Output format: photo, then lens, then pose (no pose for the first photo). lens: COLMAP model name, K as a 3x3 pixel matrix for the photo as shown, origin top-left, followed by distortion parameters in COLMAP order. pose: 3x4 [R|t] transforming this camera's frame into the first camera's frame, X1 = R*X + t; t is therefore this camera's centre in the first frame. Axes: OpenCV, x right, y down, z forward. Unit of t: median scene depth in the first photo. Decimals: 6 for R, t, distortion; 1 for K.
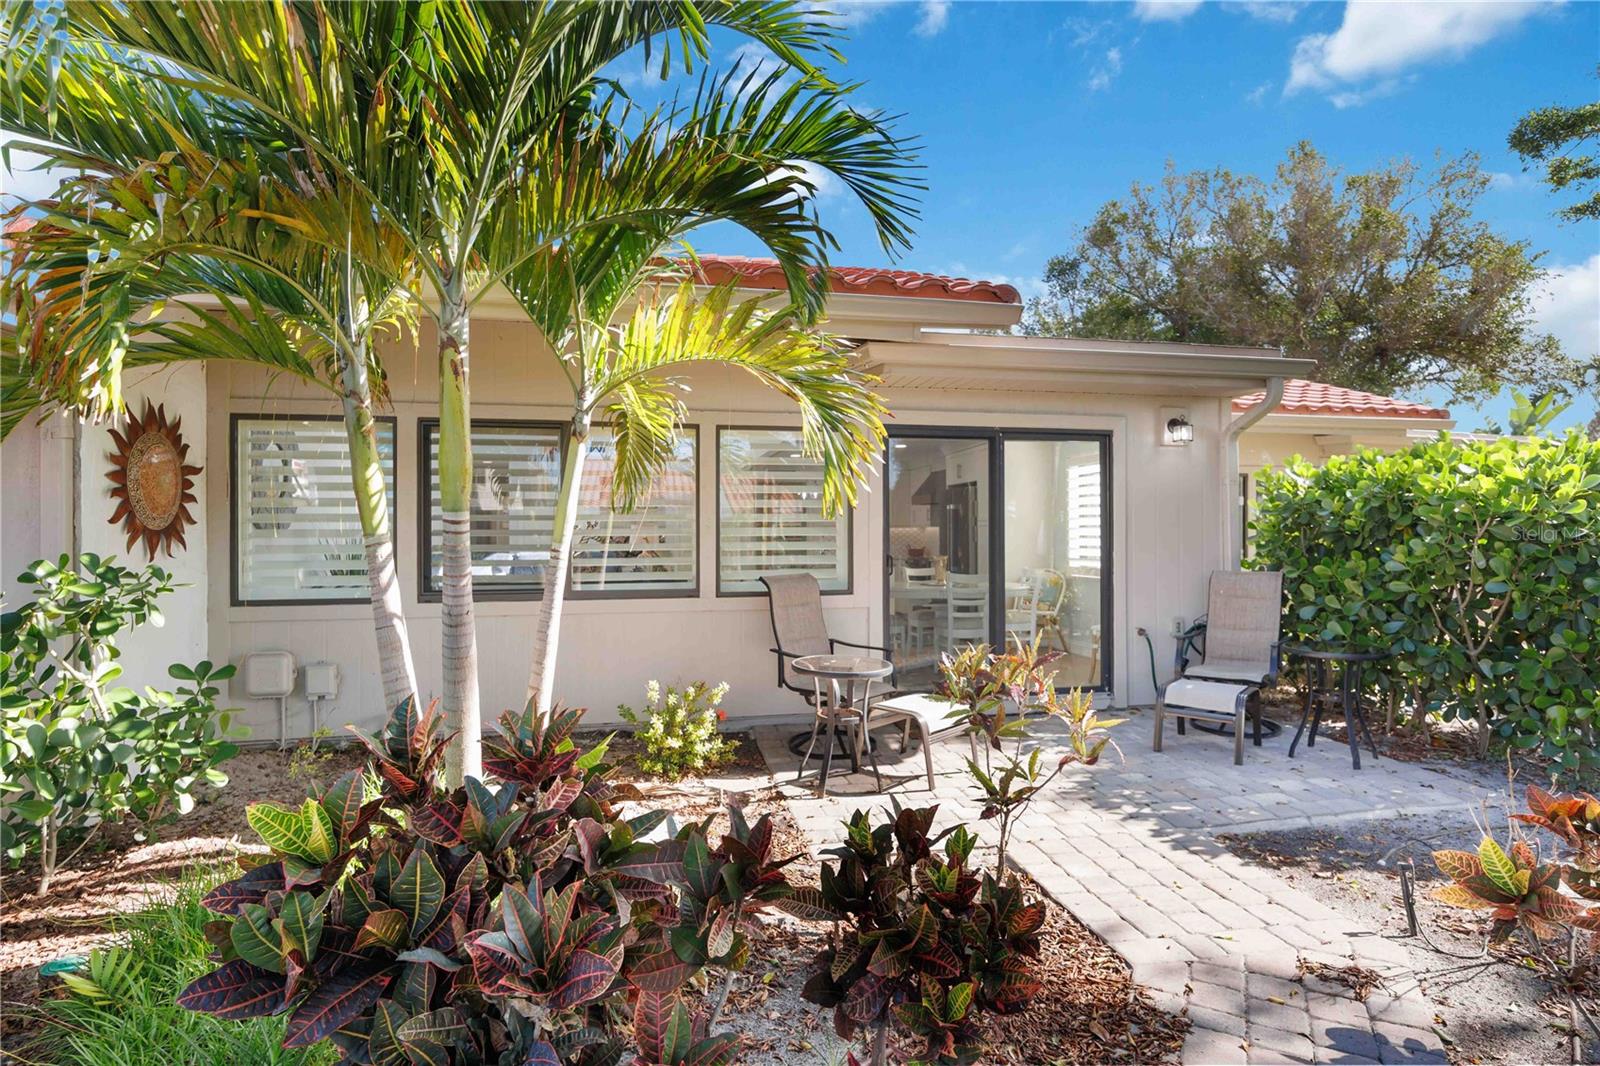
lens RADIAL K [[817.1, 0, 799.8], [0, 817.1, 558.2], [0, 0, 1]] dist [-0.000366, -0.000214]
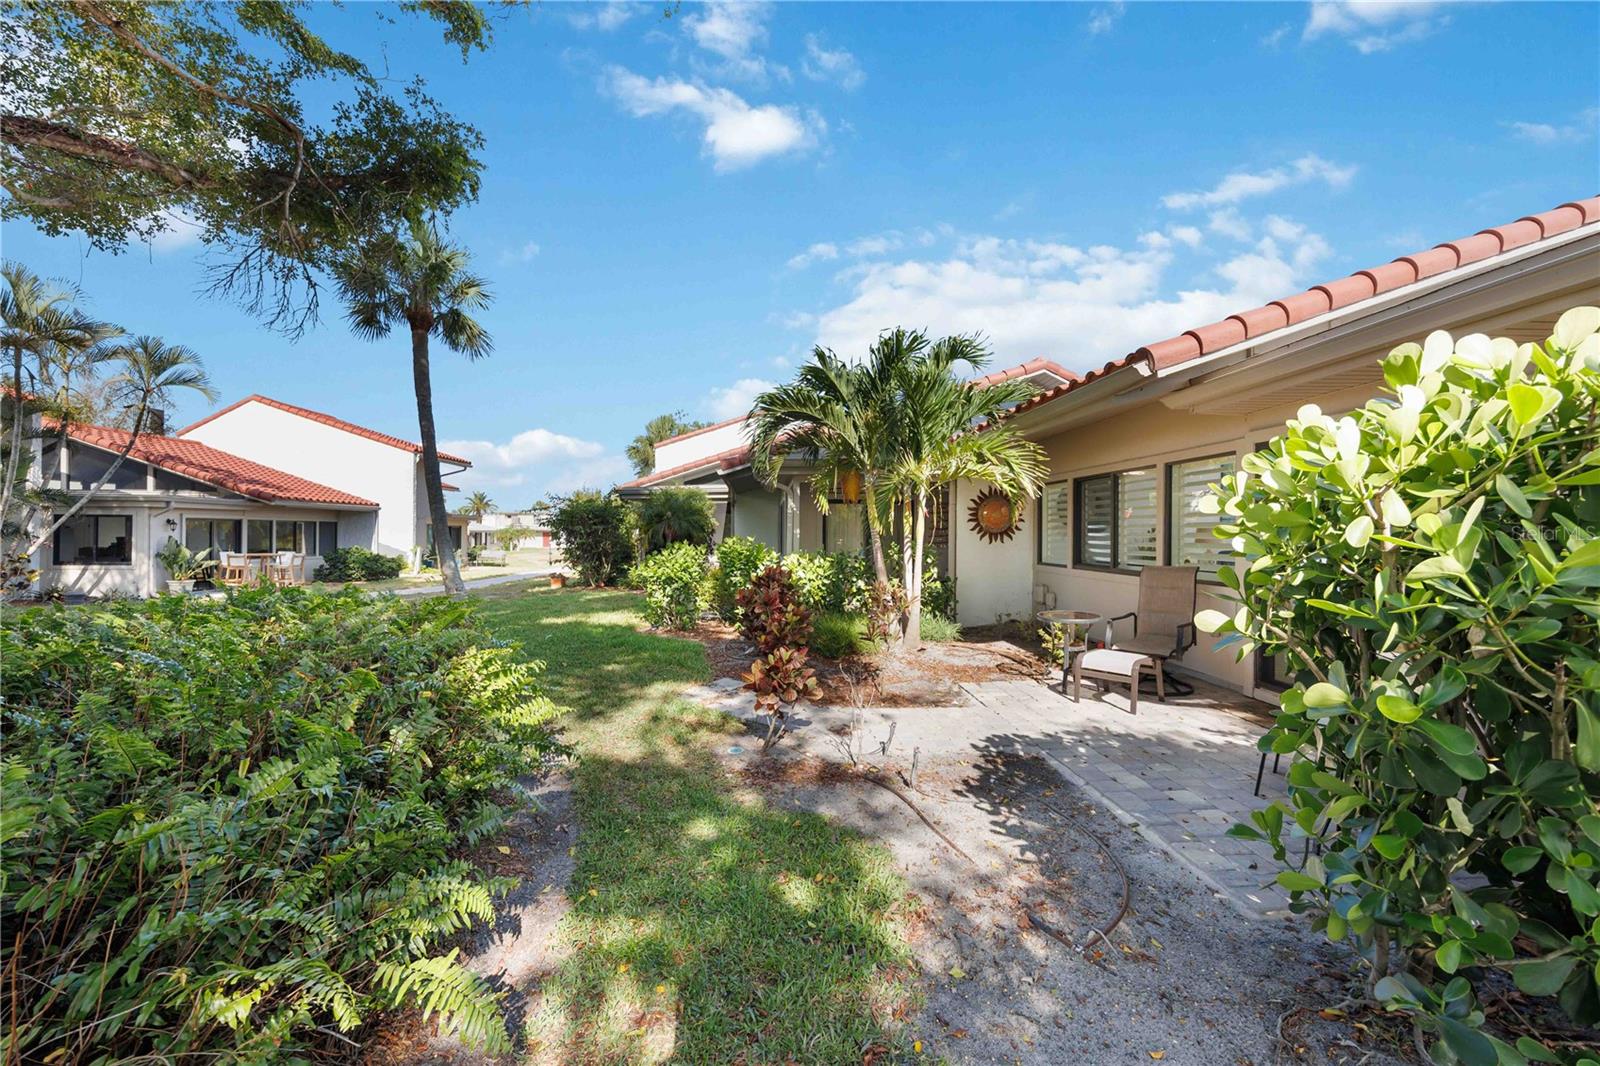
lens RADIAL K [[610.6, 0, 799.1], [0, 610.6, 535.6], [0, 0, 1]] dist [-0.002324, -0.000063]
pose [[-0.138281, 0.015637, -0.990270, 1.393636], [-0.002225, 0.999868, 0.016099, -0.055118], [0.990391, 0.004430, -0.138228, 0.626021]]
